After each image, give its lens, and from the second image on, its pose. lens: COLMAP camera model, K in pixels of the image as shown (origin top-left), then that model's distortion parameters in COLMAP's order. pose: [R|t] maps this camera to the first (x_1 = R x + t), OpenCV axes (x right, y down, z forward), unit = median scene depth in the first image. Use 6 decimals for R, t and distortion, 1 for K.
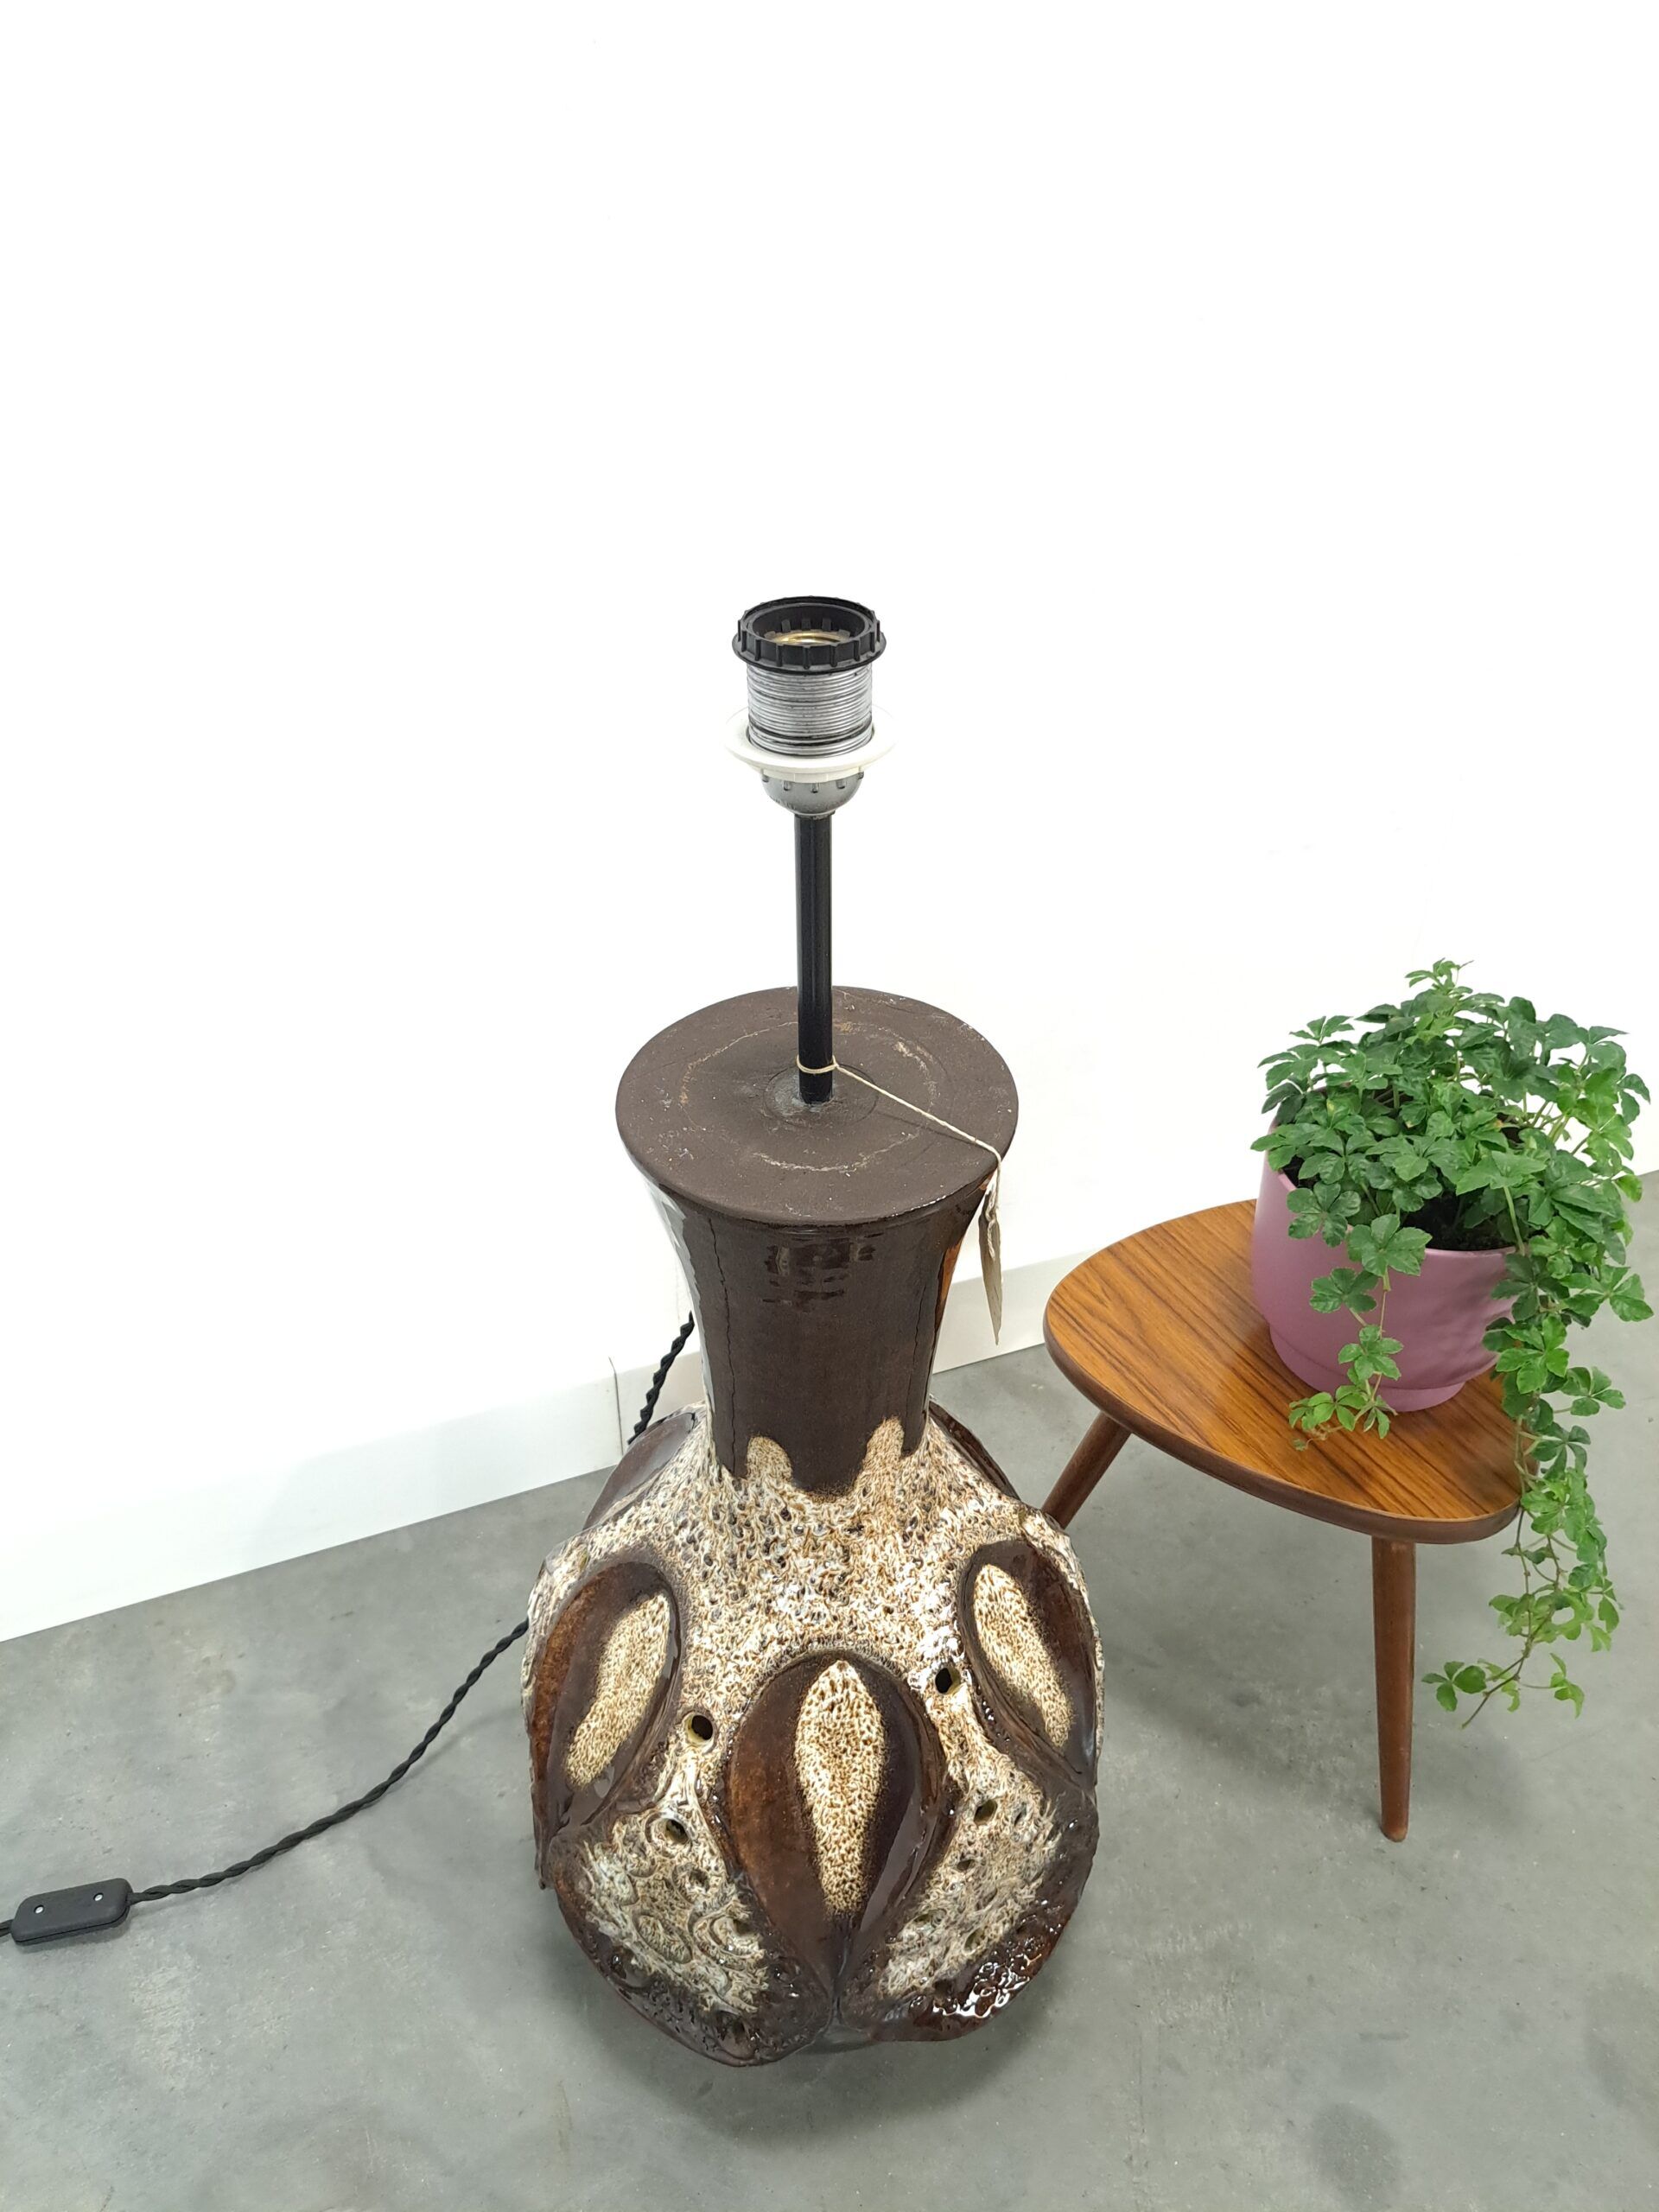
lens RADIAL K [[1607.8, 0, 831.1], [0, 1607.8, 1089.9], [0, 0, 1]] dist [0.001050, -0.011971]
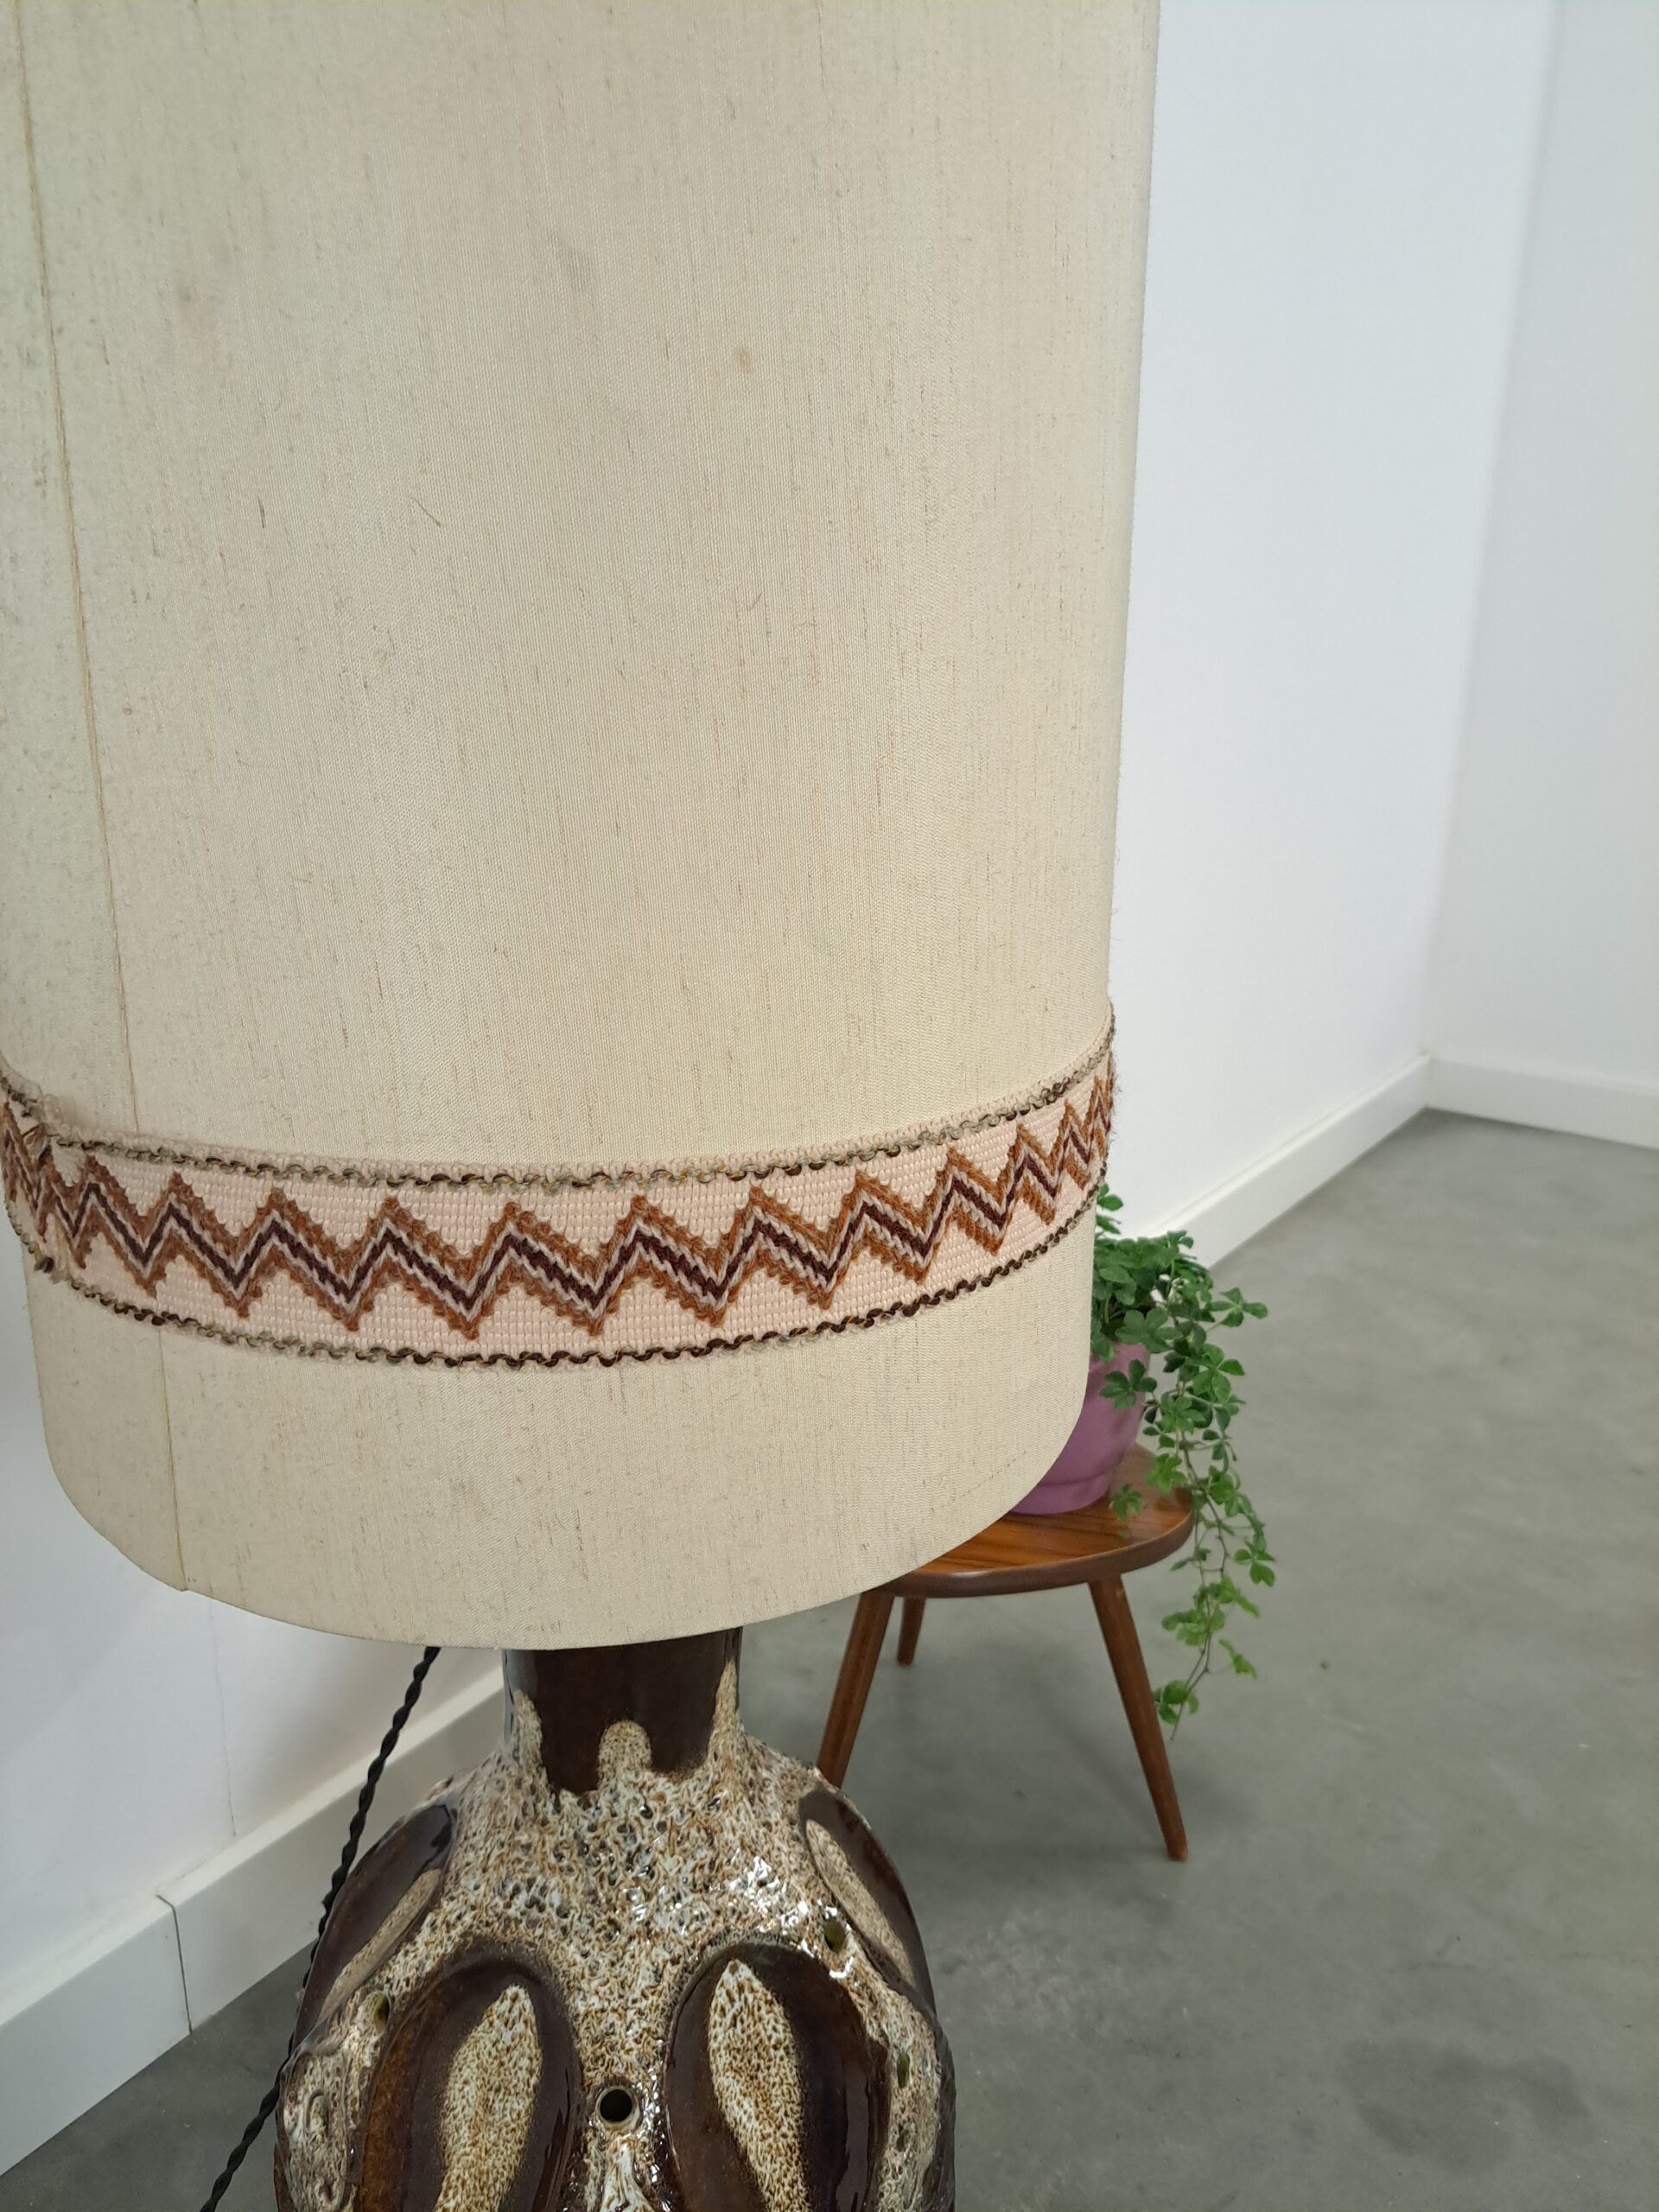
lens RADIAL K [[1640.7, 0, 845.4], [0, 1640.7, 1106.8], [0, 0, 1]] dist [0.004994, -0.002632]
pose [[0.841013, -0.149163, 0.520045, -0.352150], [0.294105, 0.932853, -0.208058, 0.111962], [-0.454091, 0.327928, 0.828411, 0.029643]]
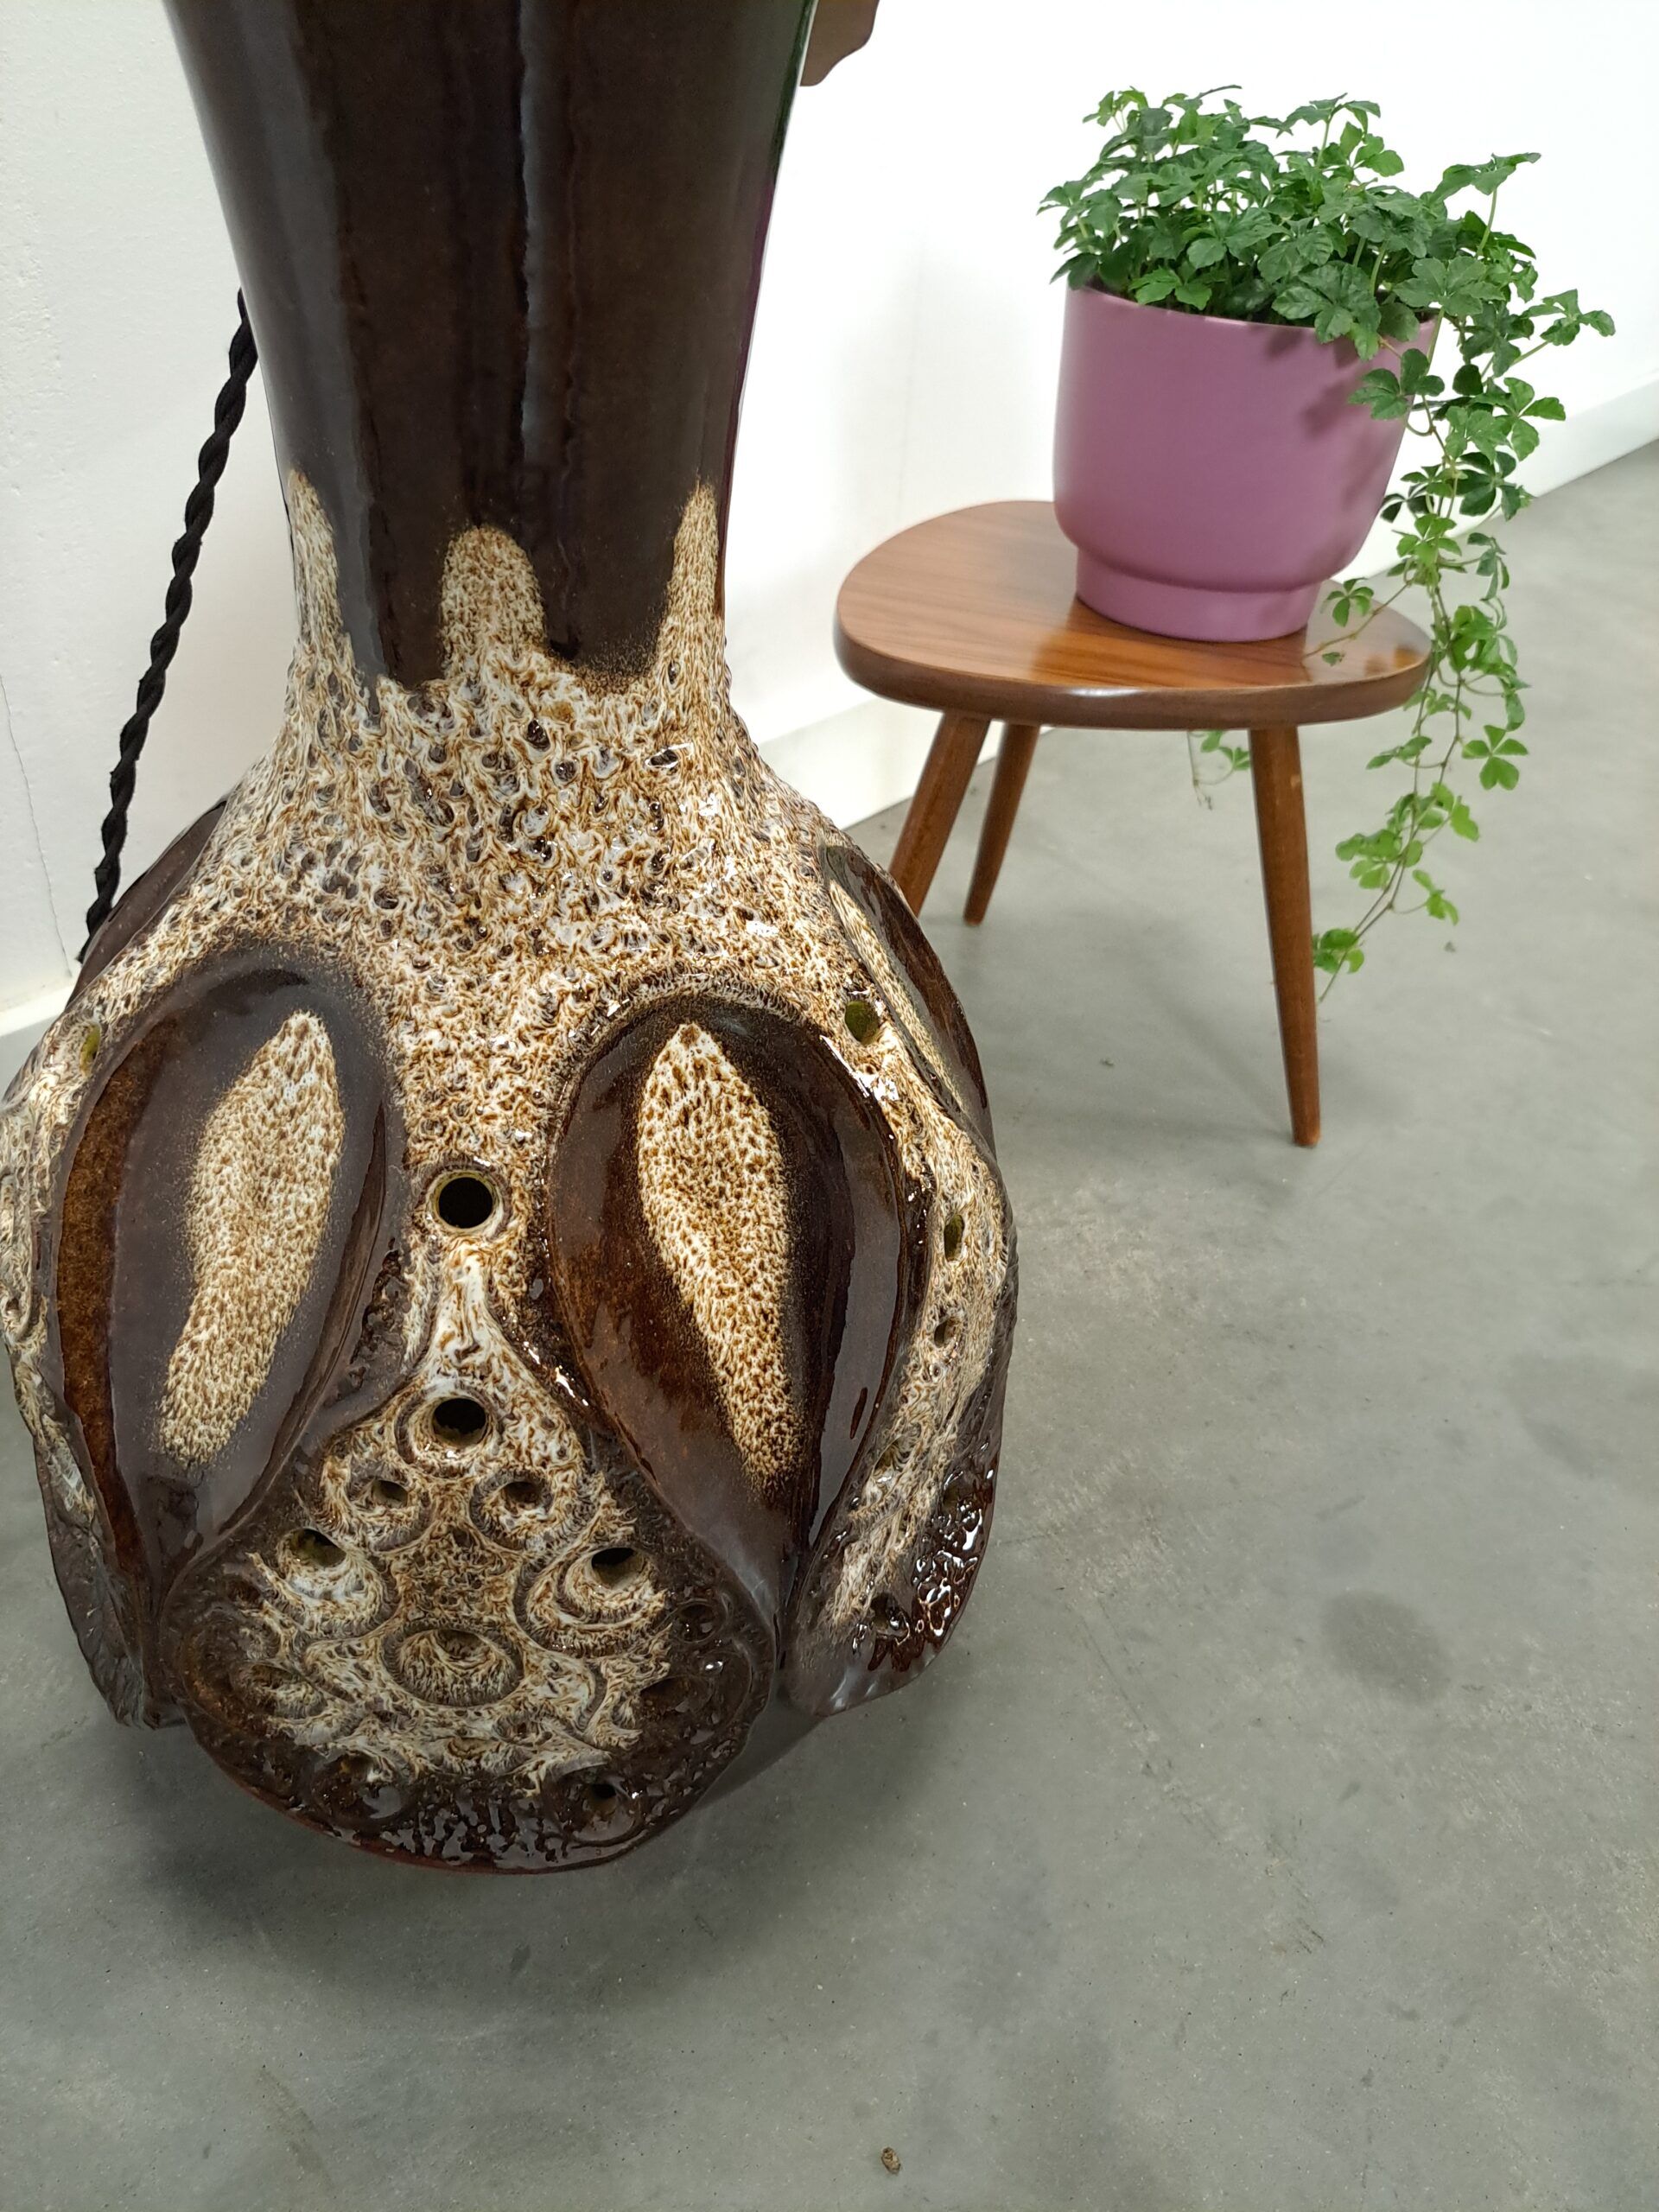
lens RADIAL K [[1613.6, 0, 853.0], [0, 1613.6, 1121.0], [0, 0, 1]] dist [0.102392, -0.161924]
pose [[0.874589, -0.235859, 0.423632, -0.181168], [0.212861, 0.971787, 0.101594, 0.340219], [-0.435642, 0.001321, 0.900119, 0.479770]]
